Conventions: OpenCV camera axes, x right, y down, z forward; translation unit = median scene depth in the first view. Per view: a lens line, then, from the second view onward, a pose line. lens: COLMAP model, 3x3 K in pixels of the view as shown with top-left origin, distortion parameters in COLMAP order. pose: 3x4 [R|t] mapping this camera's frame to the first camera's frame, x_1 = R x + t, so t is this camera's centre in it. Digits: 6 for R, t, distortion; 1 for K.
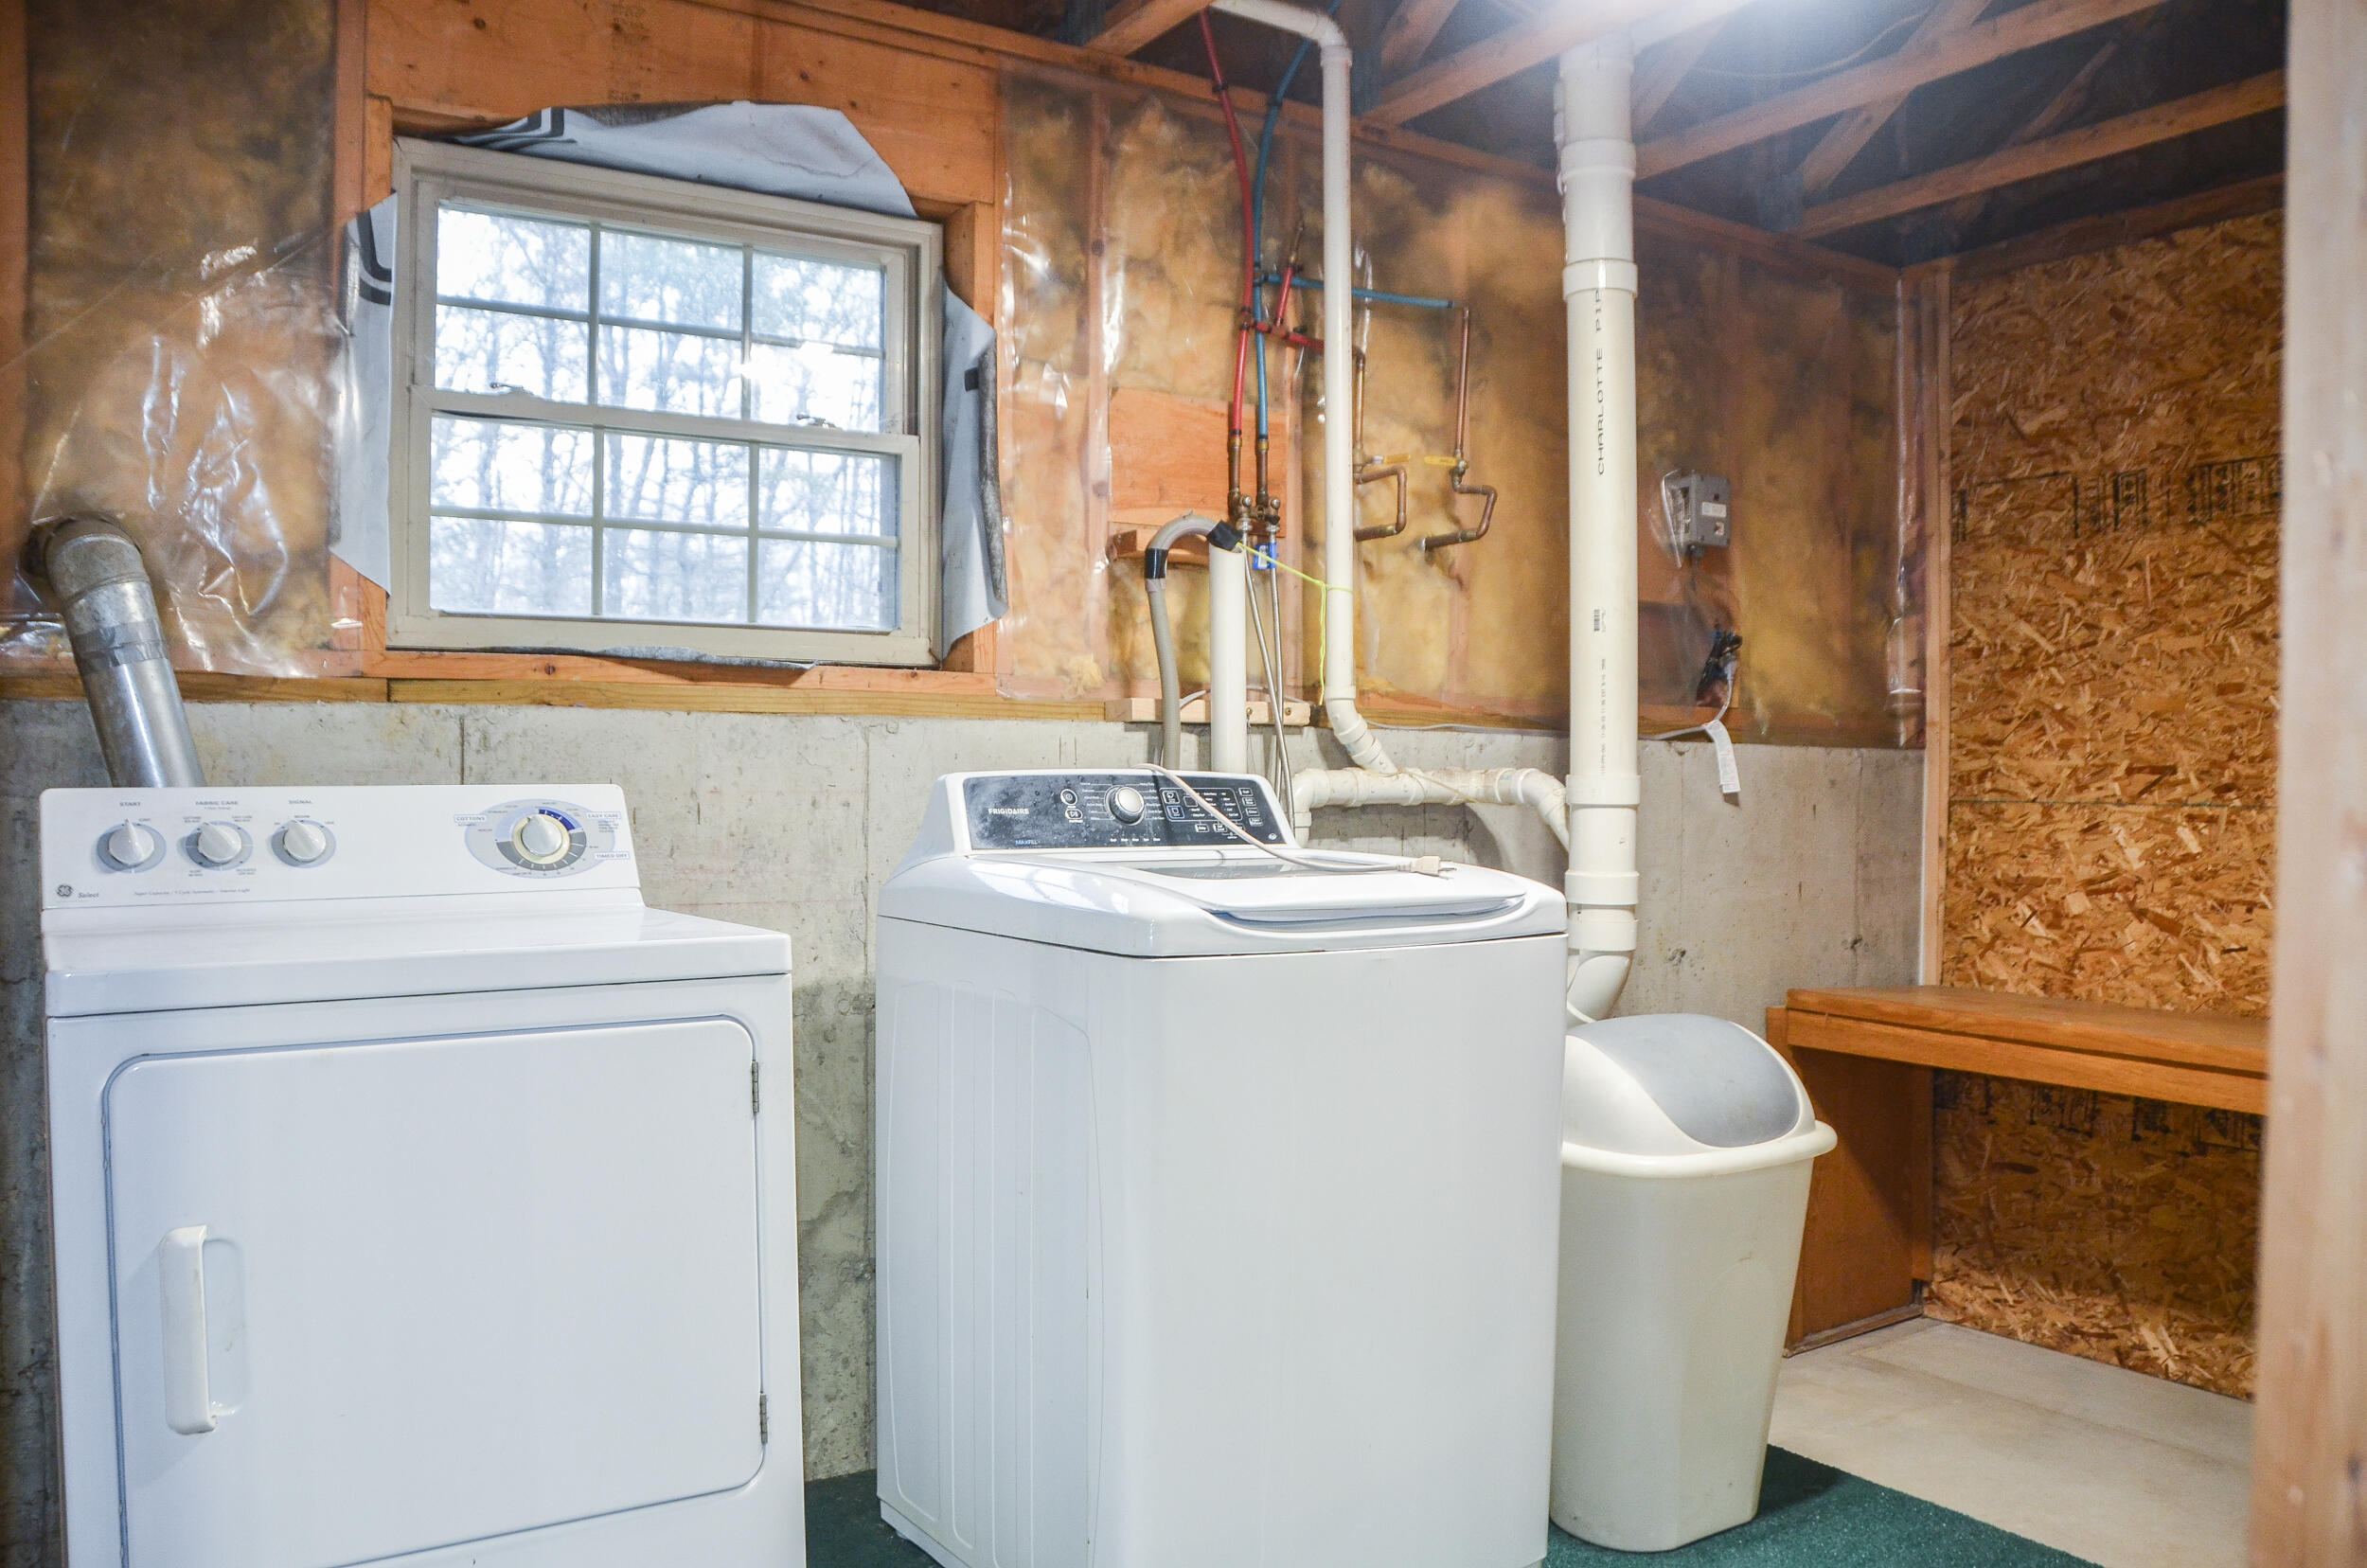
lens RADIAL K [[1862.1, 0, 1154.1], [0, 1862.1, 865.5], [0, 0, 1]] dist [-0.156768, 0.109658]
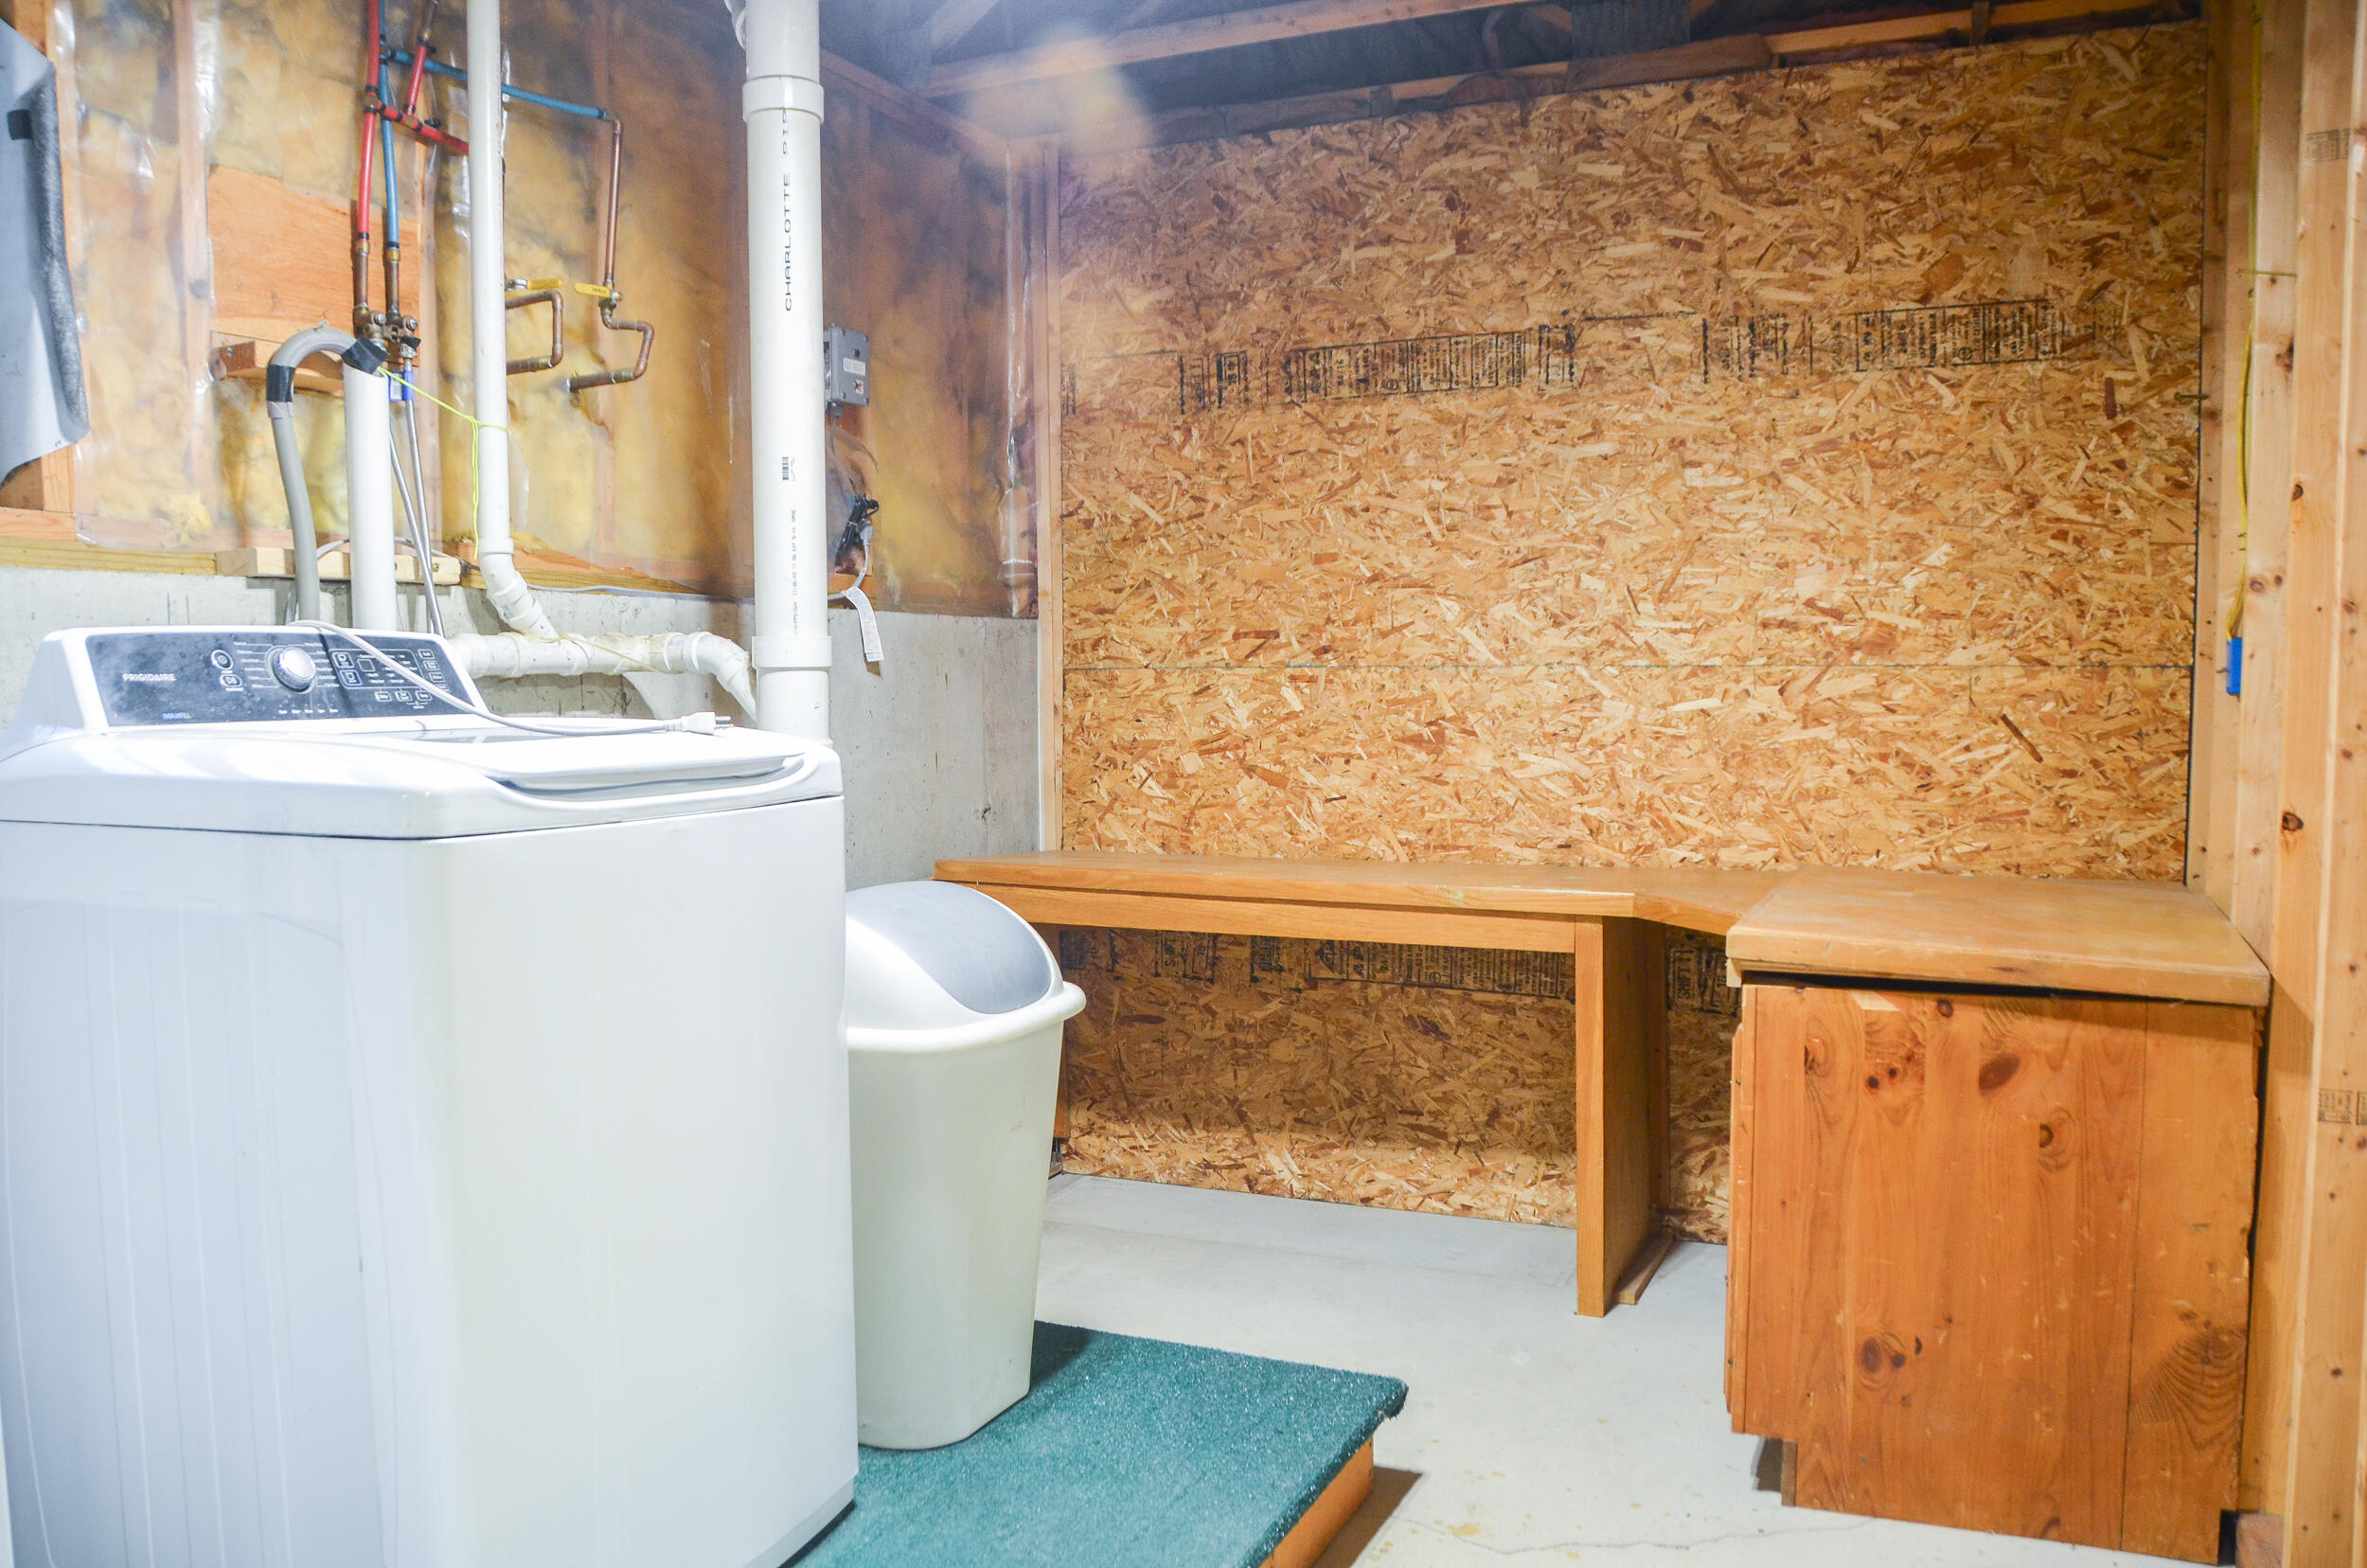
lens RADIAL K [[1862.1, 0, 1184.9], [0, 1862.1, 850.5], [0, 0, 1]] dist [-0.156768, 0.109658]
pose [[0.844256, -0.061020, 0.532455, -0.079280], [0.036929, 0.997759, 0.055789, 0.012210], [-0.534666, -0.027436, 0.844618, 0.088999]]
